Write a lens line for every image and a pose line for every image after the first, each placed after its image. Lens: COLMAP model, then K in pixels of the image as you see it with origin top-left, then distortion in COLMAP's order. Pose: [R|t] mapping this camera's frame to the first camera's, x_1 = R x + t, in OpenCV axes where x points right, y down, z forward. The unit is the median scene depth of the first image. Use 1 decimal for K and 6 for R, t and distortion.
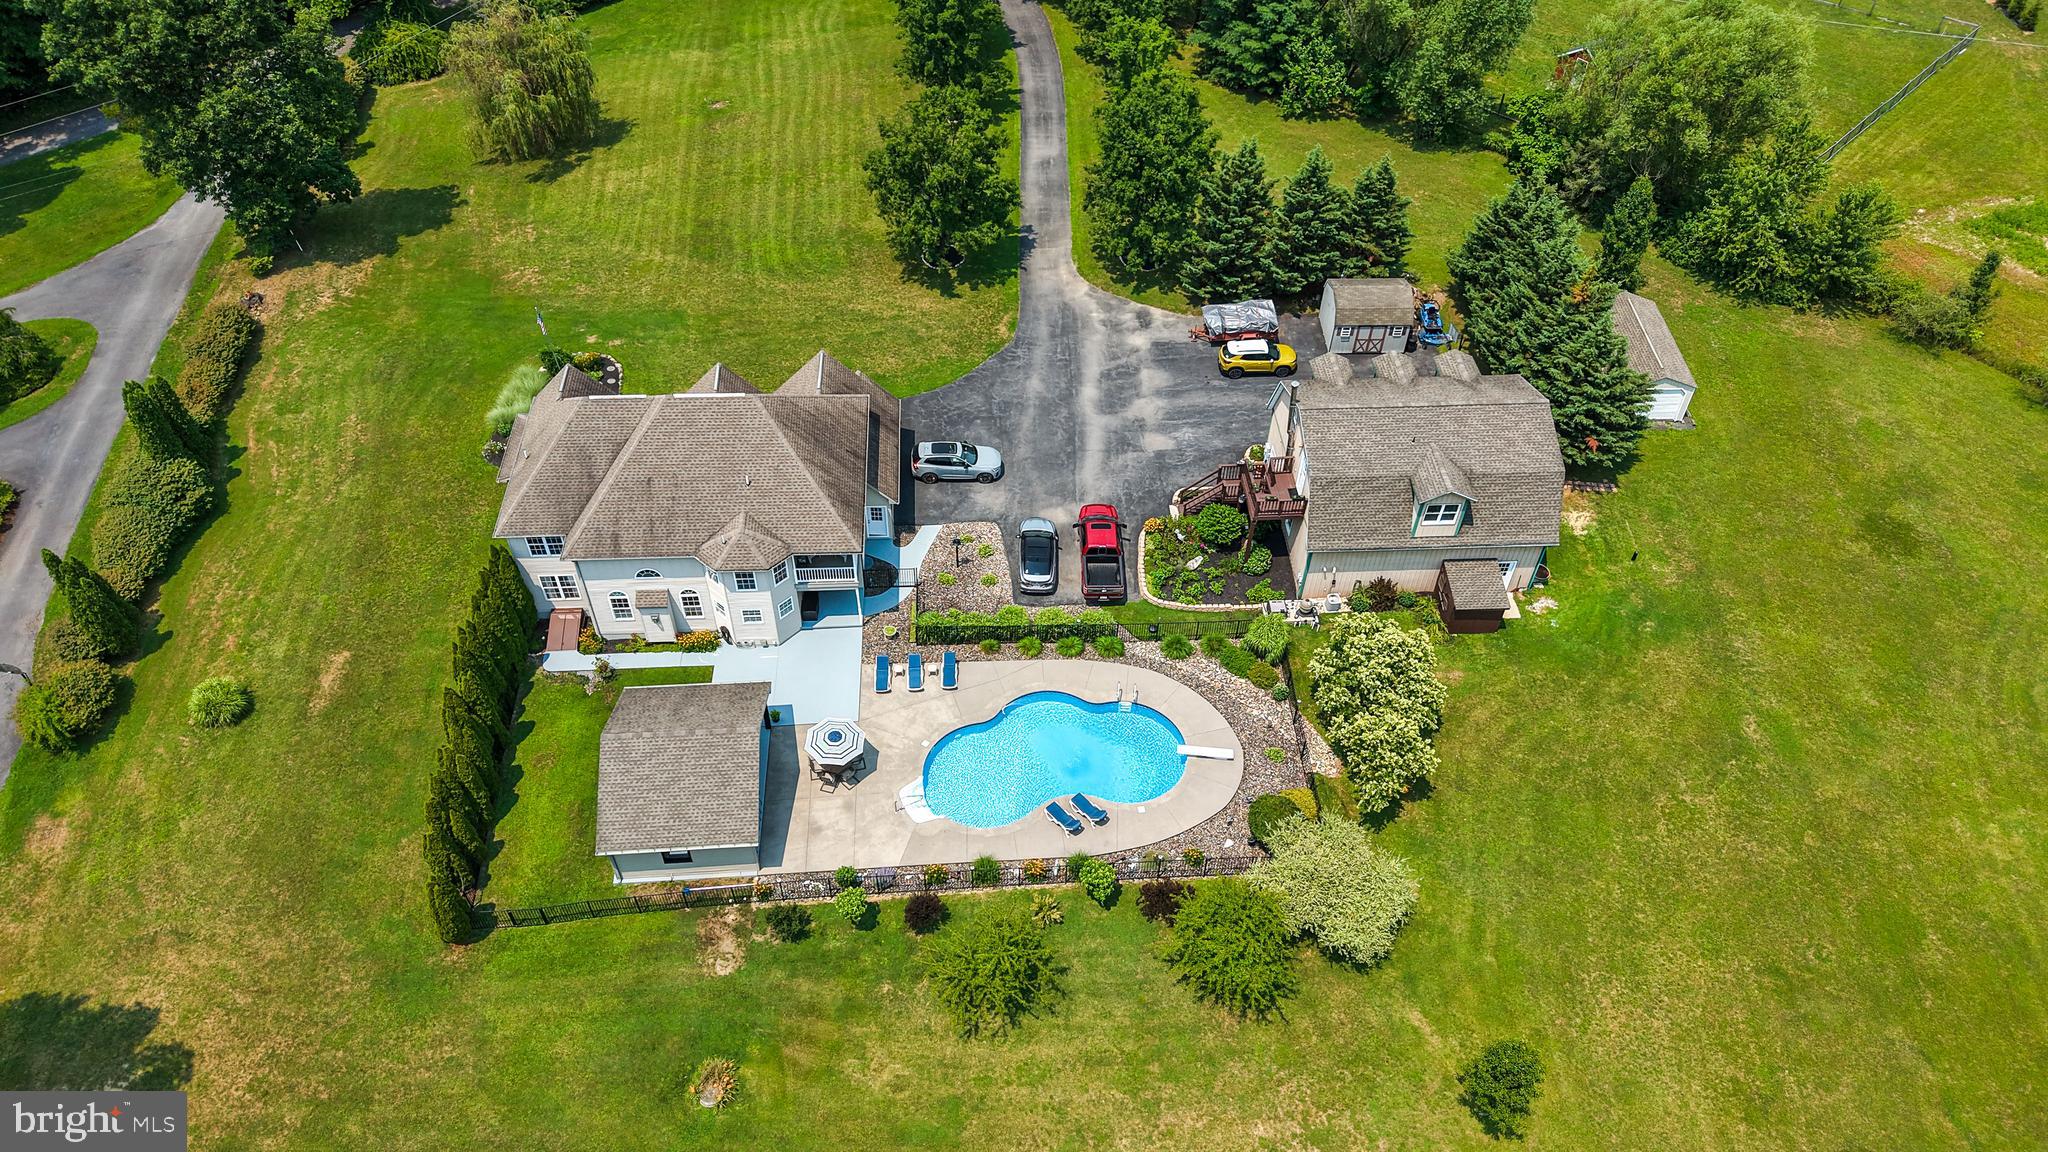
lens RADIAL K [[1371.2, 0, 1018.4], [0, 1371.2, 593.5], [0, 0, 1]] dist [0.008644, -0.005398]
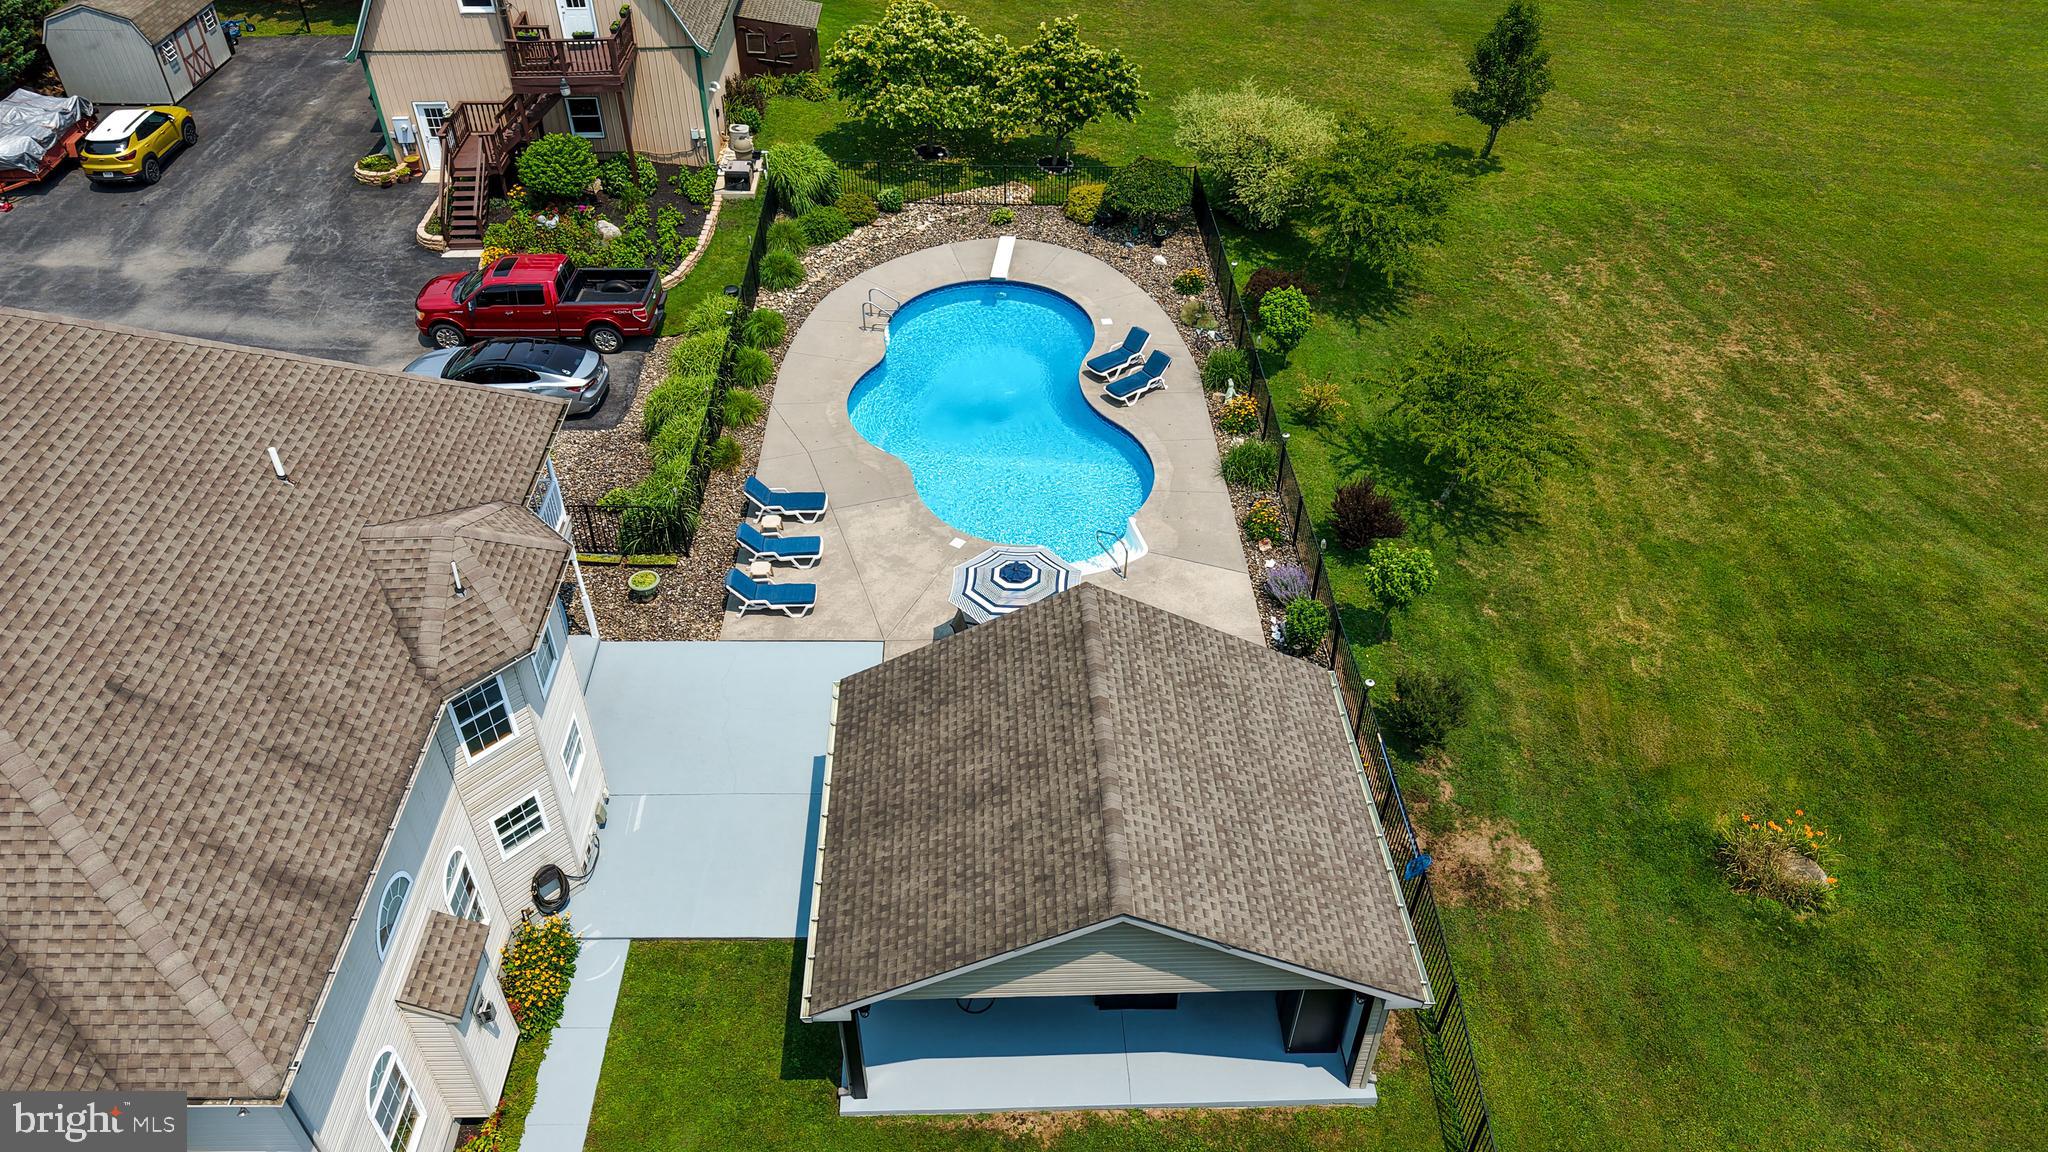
lens RADIAL K [[1396.9, 0, 969.8], [0, 1396.9, 565.2], [0, 0, 1]] dist [0.028771, -0.045484]
pose [[0.056342, -0.654525, 0.753938, -0.425449], [0.732559, 0.540177, 0.414206, -0.083605], [-0.678368, 0.528967, 0.509913, 0.710370]]
